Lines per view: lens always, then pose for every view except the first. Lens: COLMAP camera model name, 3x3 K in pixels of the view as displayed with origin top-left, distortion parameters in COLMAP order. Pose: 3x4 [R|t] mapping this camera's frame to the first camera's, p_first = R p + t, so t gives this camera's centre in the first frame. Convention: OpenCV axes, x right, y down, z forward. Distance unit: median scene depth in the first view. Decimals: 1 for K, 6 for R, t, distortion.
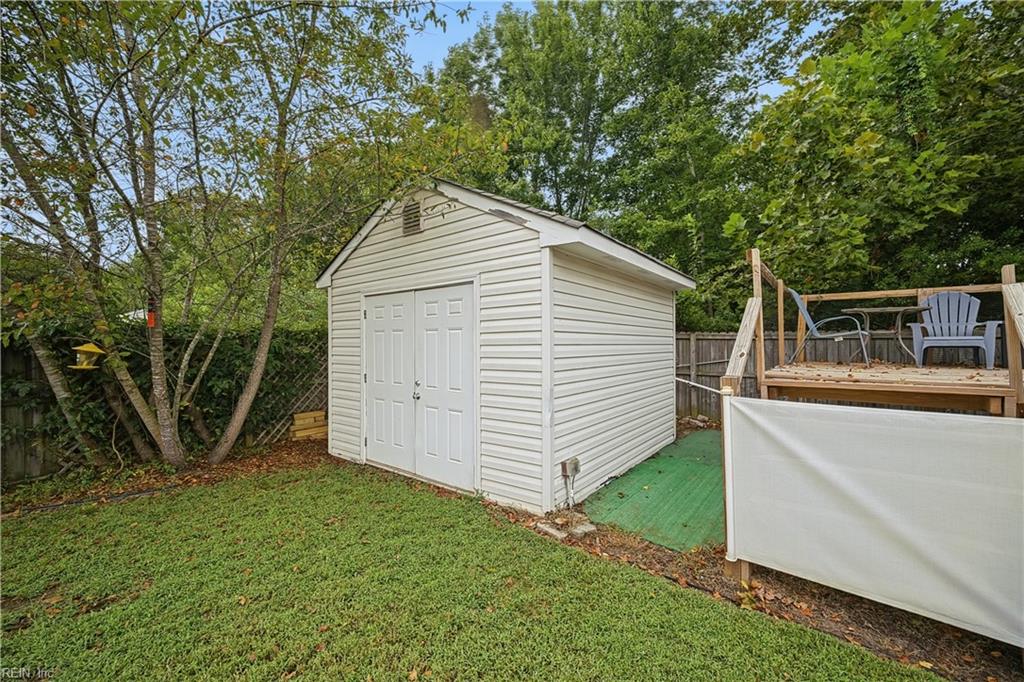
lens RADIAL K [[407.9, 0, 512.0], [0, 407.9, 341.0], [0, 0, 1]] dist [-0.000857, -0.000187]
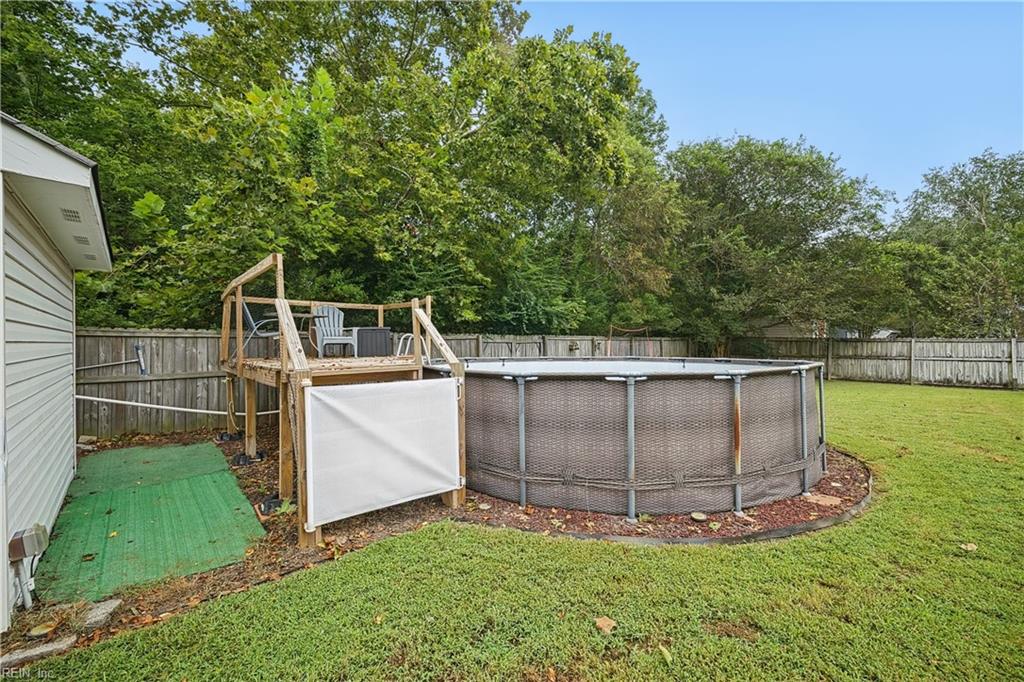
lens RADIAL K [[407.9, 0, 512.0], [0, 407.9, 341.0], [0, 0, 1]] dist [-0.000857, -0.000187]
pose [[0.149213, 0.001214, 0.988804, -0.271555], [-0.003509, 0.999994, -0.000698, 0.002883], [-0.988799, -0.003365, 0.149216, 0.148563]]
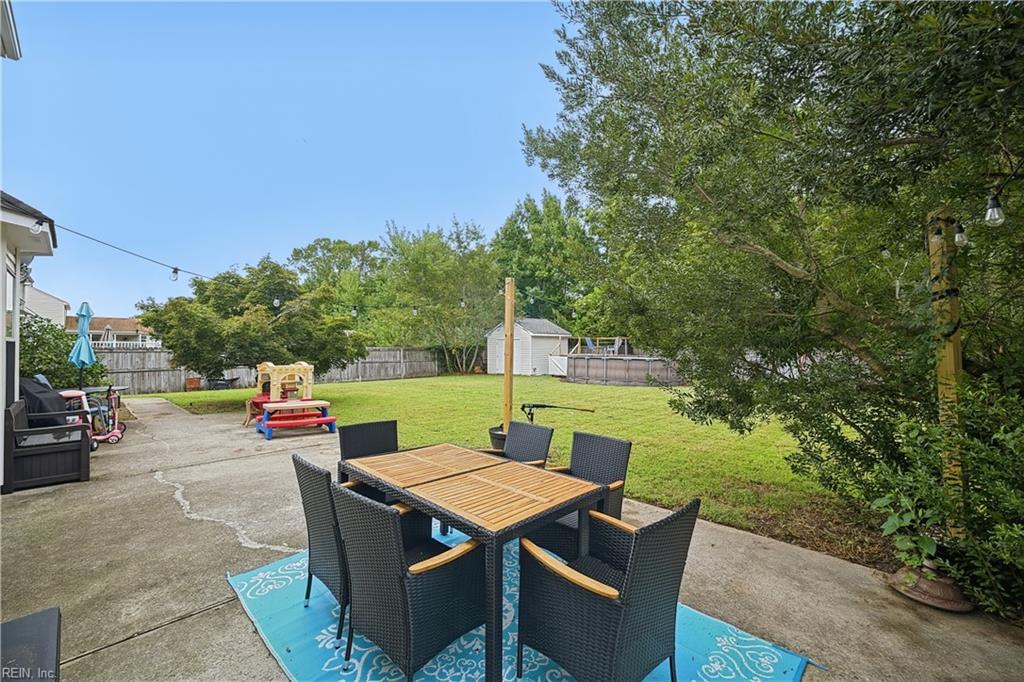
lens RADIAL K [[407.9, 0, 512.0], [0, 407.9, 341.0], [0, 0, 1]] dist [-0.000857, -0.000187]
pose [[0.996480, -0.005086, -0.083675, 0.253192], [0.004811, 0.999982, -0.003487, -0.093122], [0.083691, 0.003072, 0.996487, -4.325713]]
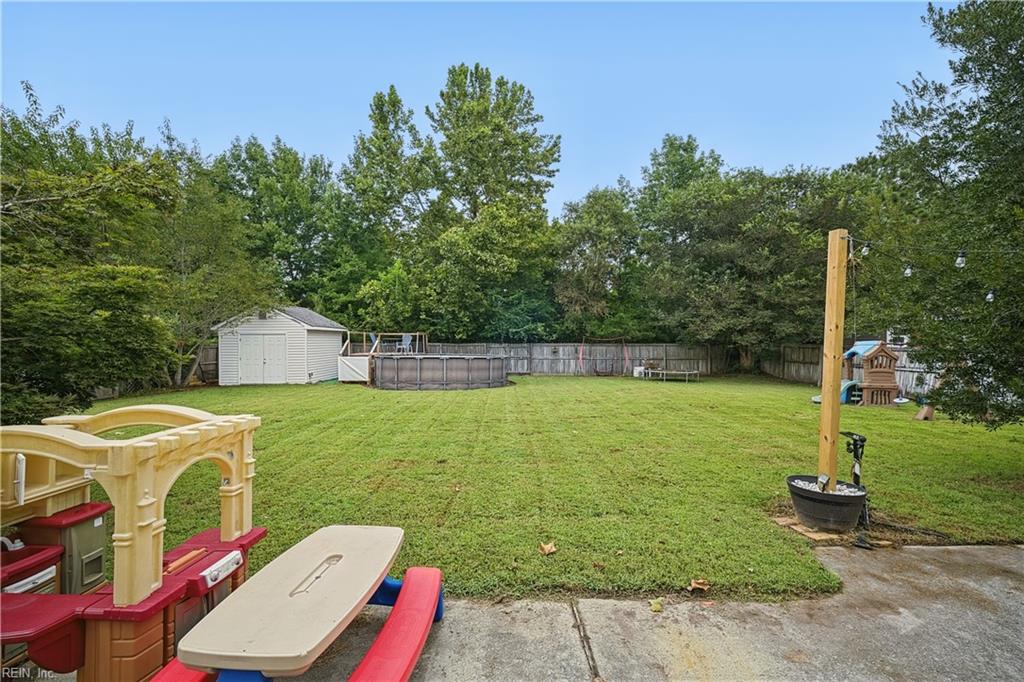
lens RADIAL K [[399.3, 0, 512.0], [0, 399.3, 341.0], [0, 0, 1]] dist [0.000436, 0.000037]
pose [[0.783567, -0.002470, 0.621302, -0.717601], [-0.002119, 0.999976, 0.006648, -0.093306], [-0.621303, -0.006526, 0.783543, -3.232598]]
